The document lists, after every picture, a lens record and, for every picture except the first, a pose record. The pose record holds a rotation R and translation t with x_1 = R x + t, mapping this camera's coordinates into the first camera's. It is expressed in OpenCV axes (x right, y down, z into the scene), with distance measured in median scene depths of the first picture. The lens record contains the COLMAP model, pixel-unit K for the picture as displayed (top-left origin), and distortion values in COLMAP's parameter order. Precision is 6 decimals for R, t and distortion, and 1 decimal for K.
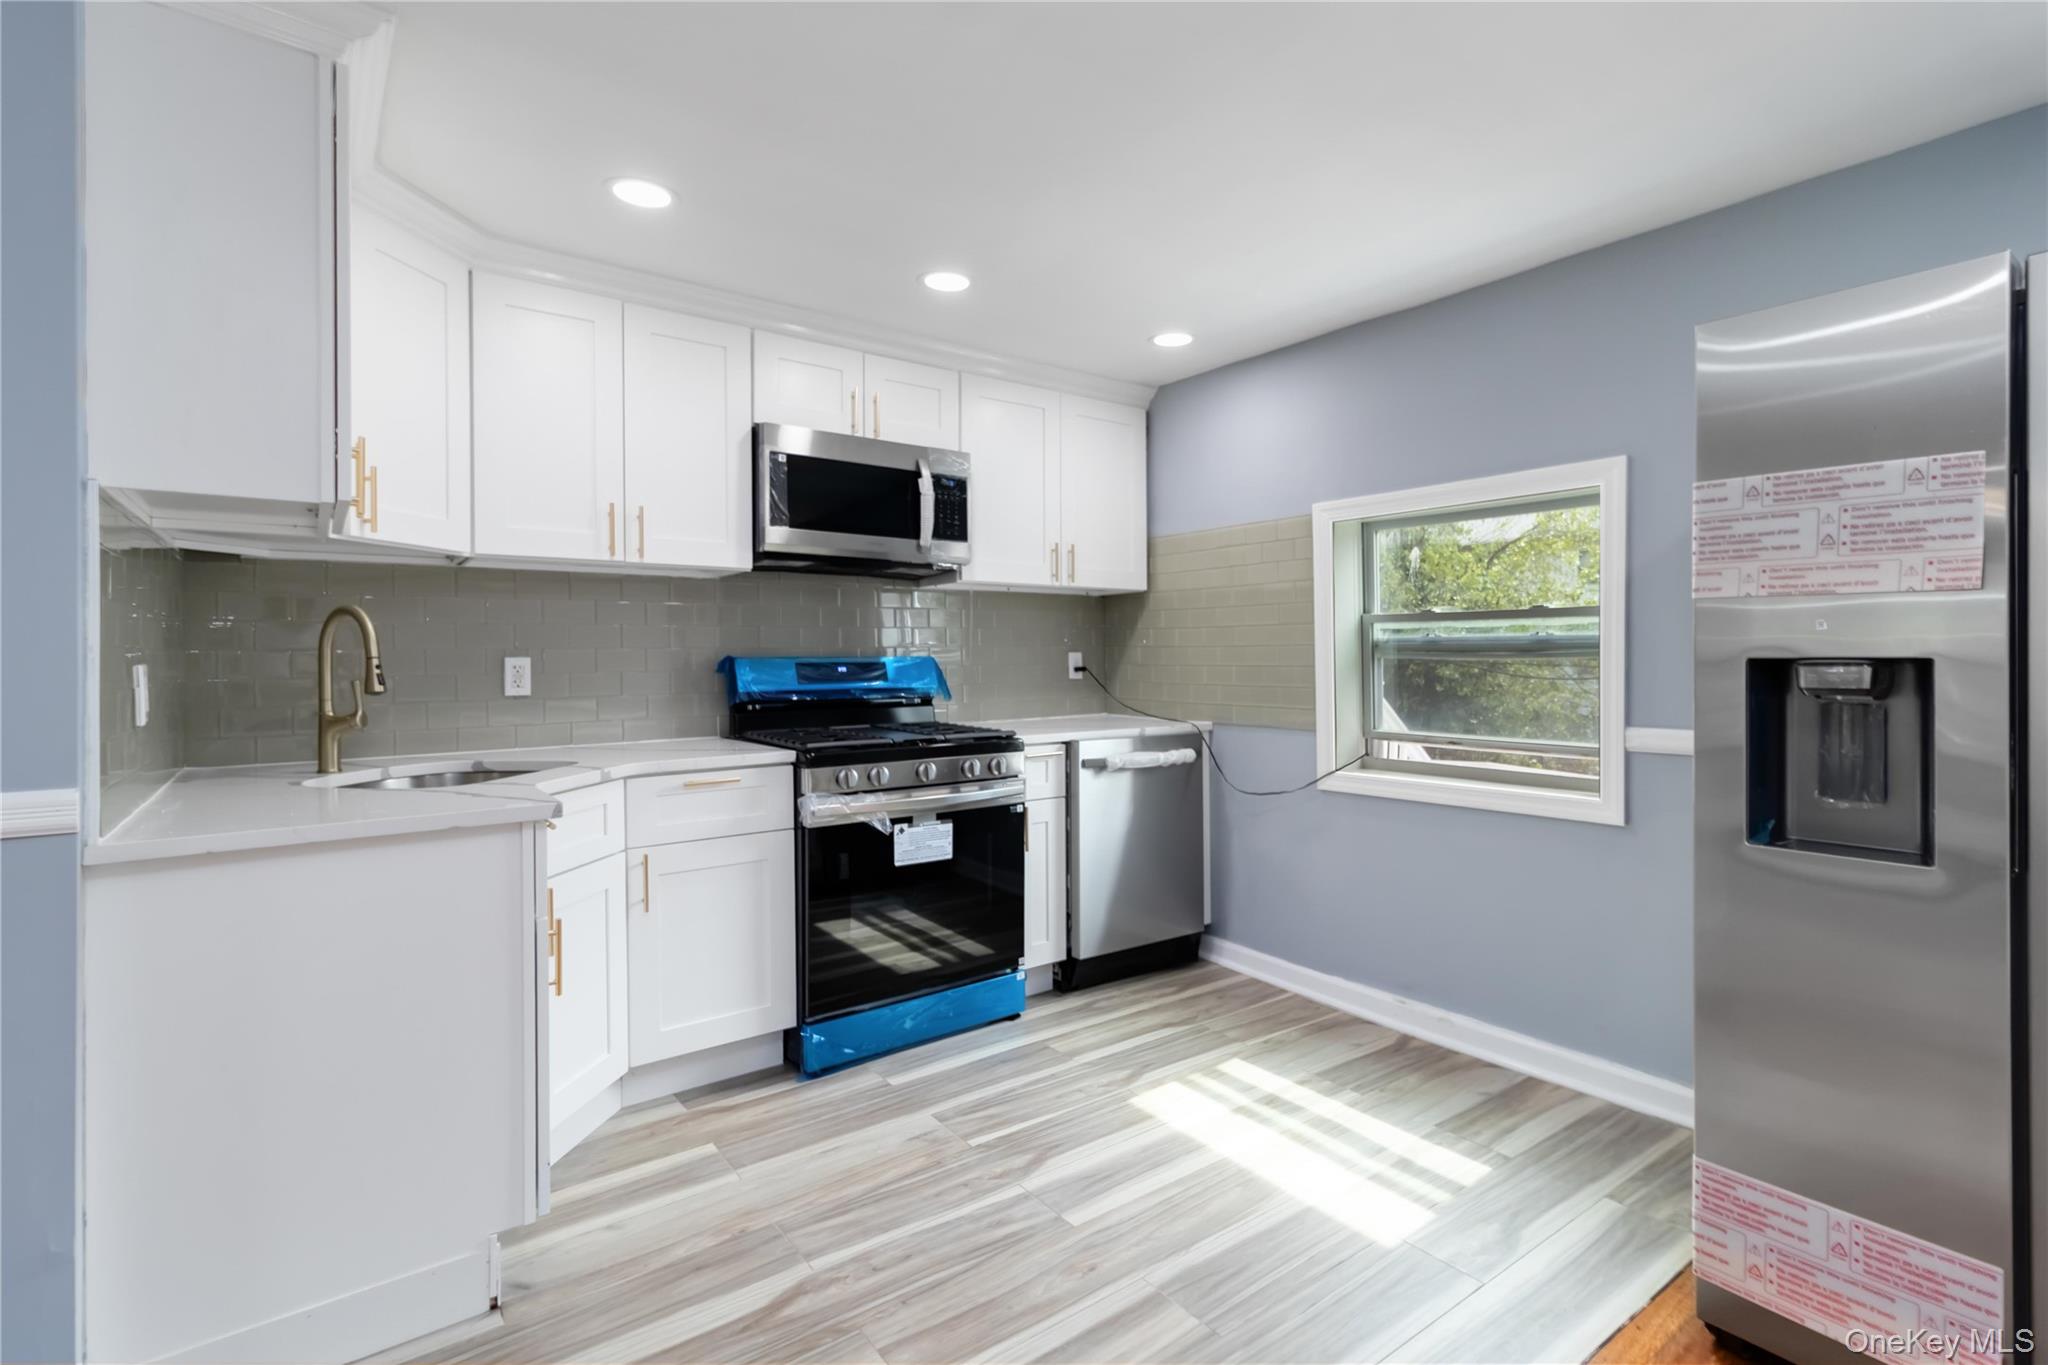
lens RADIAL K [[966.2, 0, 1034.4], [0, 966.2, 658.8], [0, 0, 1]] dist [0.004005, 0.002192]
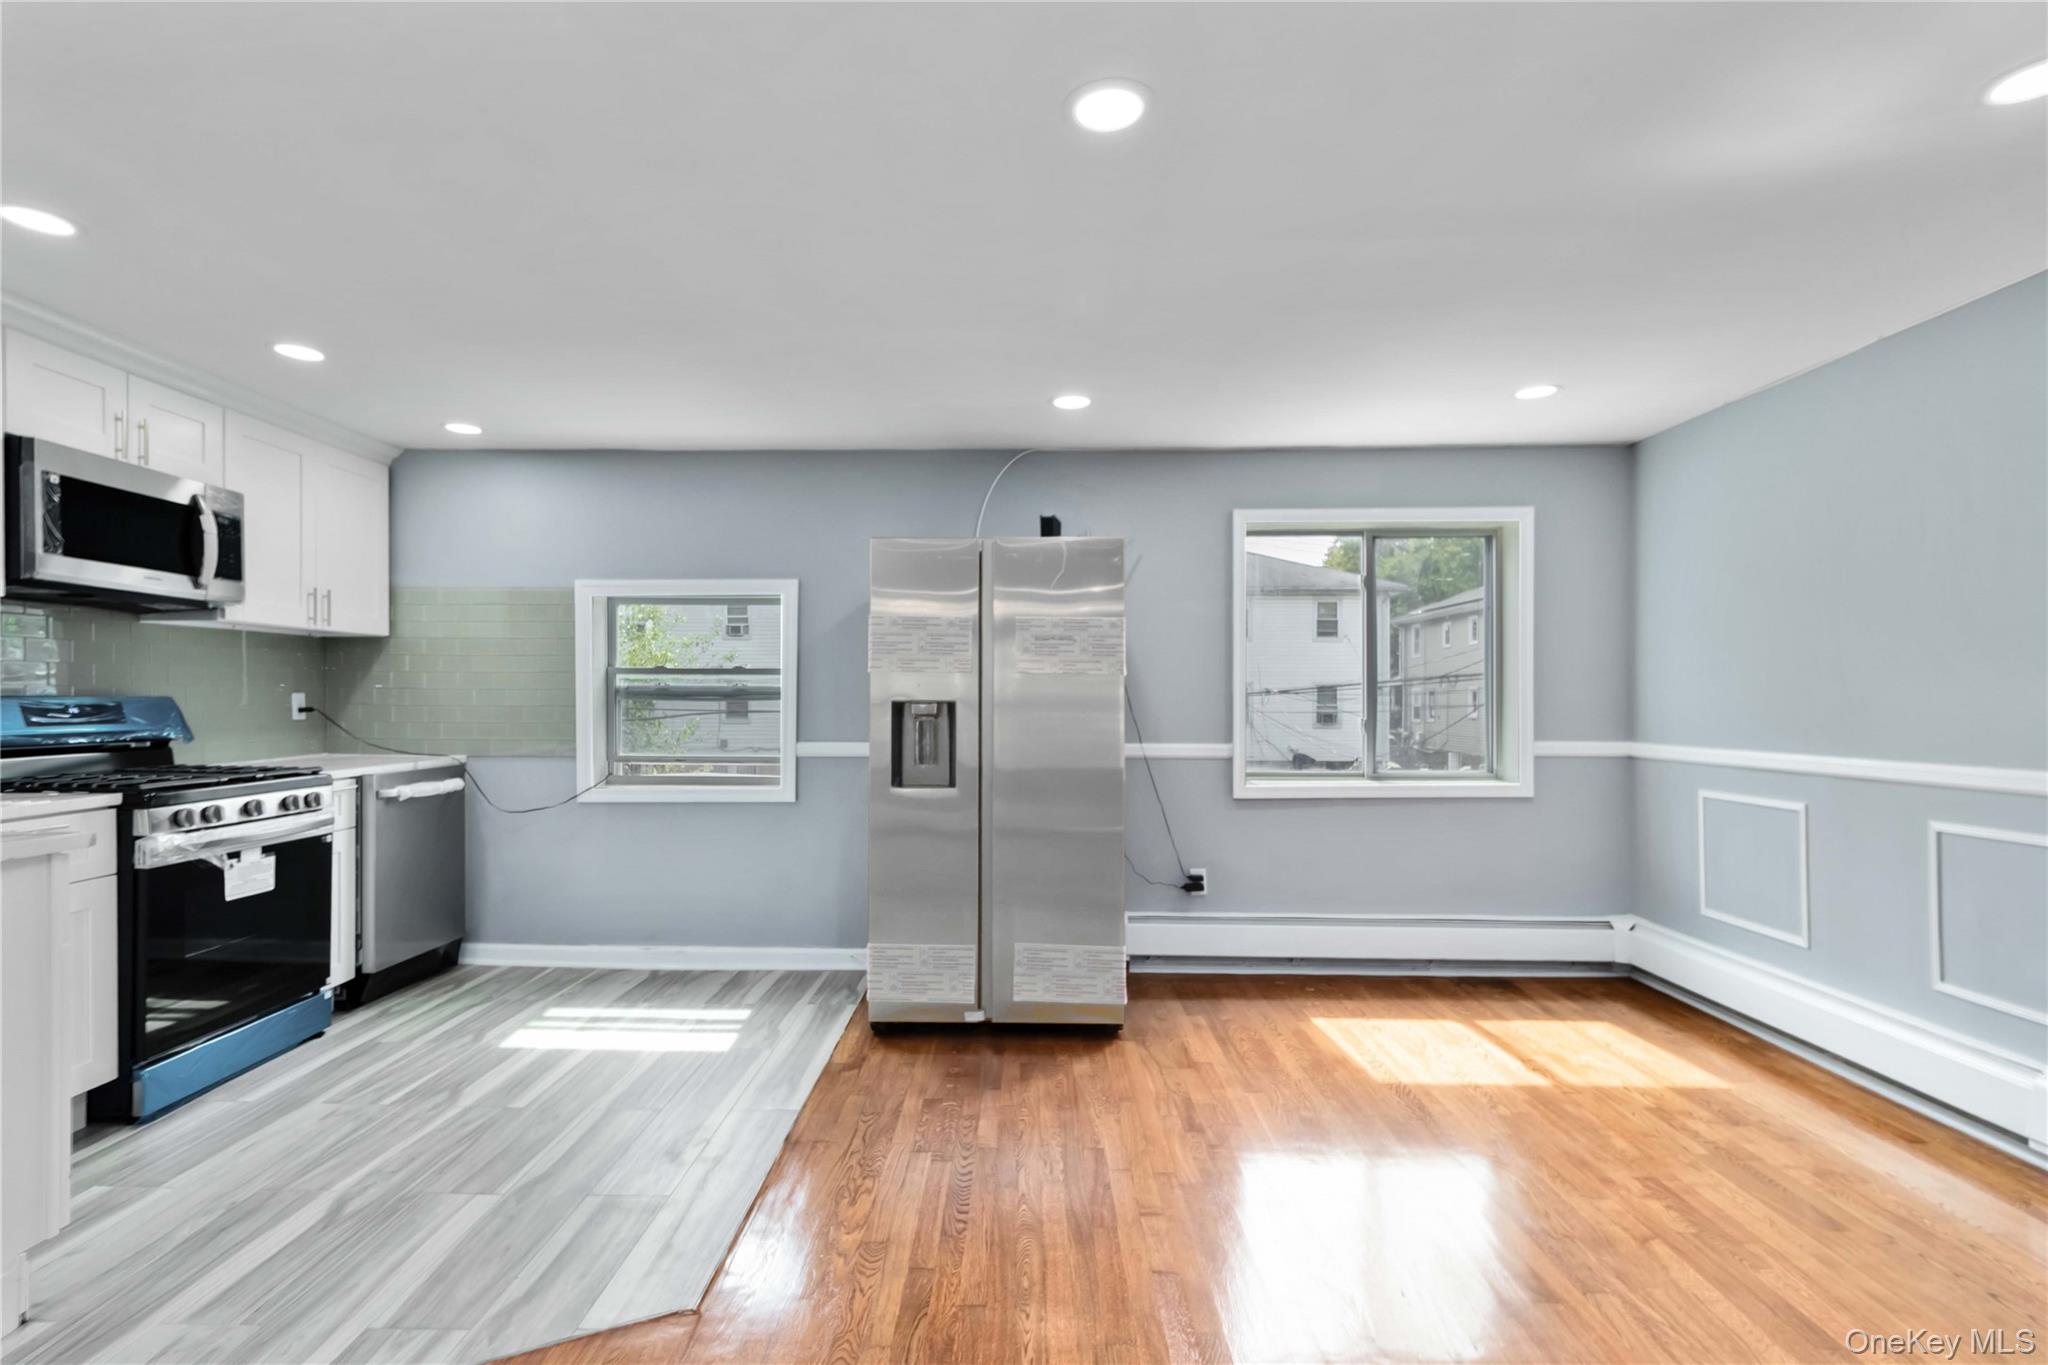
lens RADIAL K [[1003.4, 0, 997.8], [0, 1003.4, 694.4], [0, 0, 1]] dist [0.006888, -0.000774]
pose [[0.616062, 0.009293, 0.787643, -0.493893], [-0.003060, 0.999951, -0.009404, 0.002889], [-0.787692, 0.003383, 0.616060, -0.311716]]
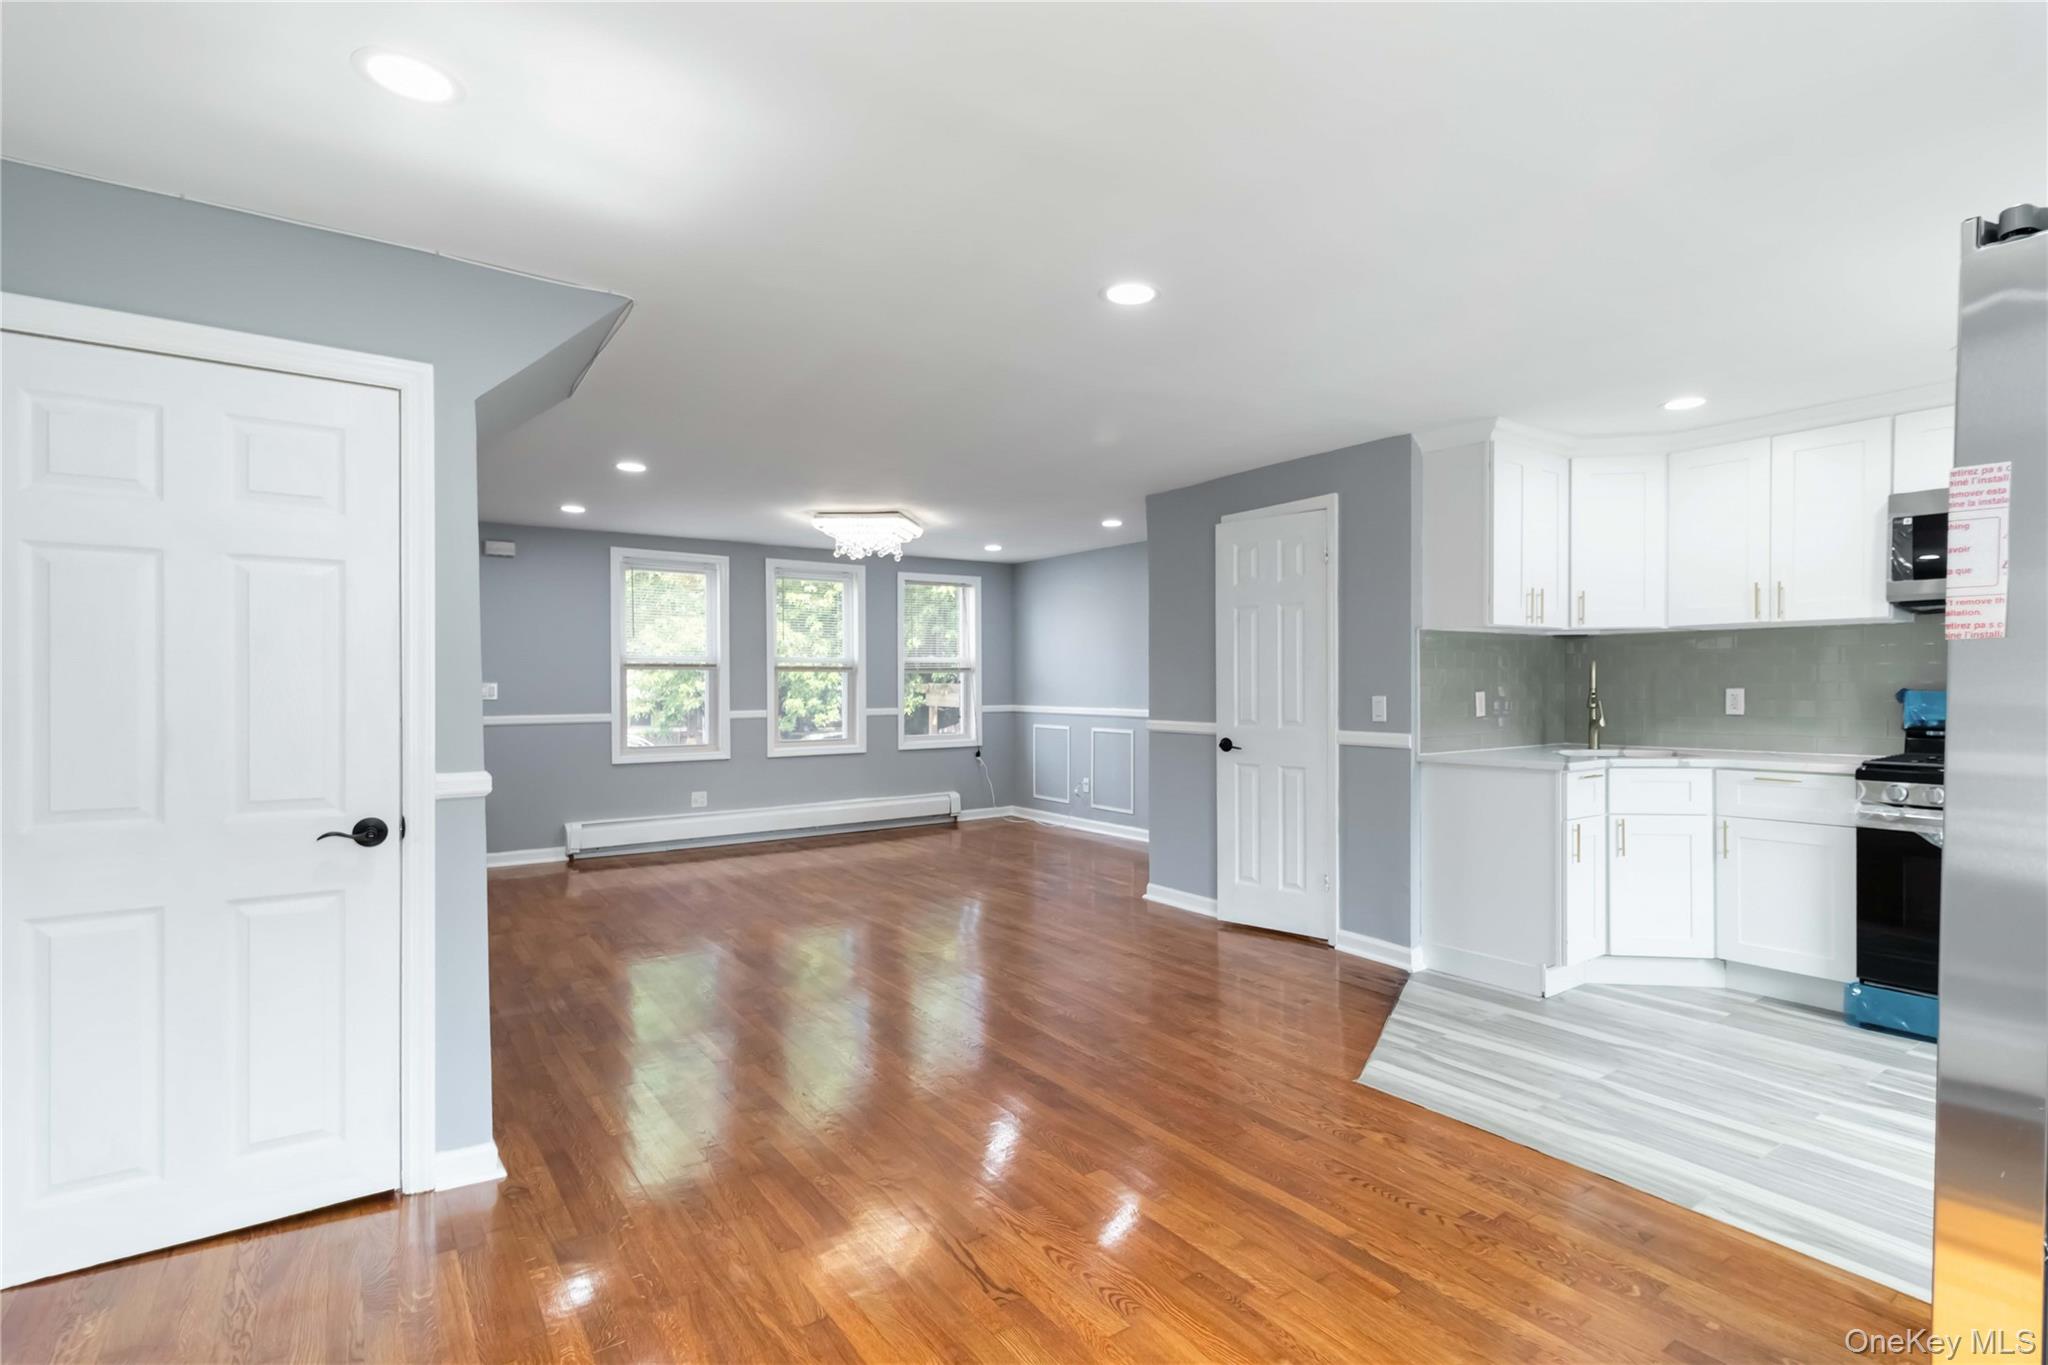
lens RADIAL K [[966.2, 0, 1065.6], [0, 966.2, 697.0], [0, 0, 1]] dist [0.004005, 0.002192]
pose [[-0.000755, 0.018269, -0.999833, 0.993407], [0.001732, 0.999832, 0.018268, -0.018195], [0.999998, -0.001718, -0.000787, -0.028547]]
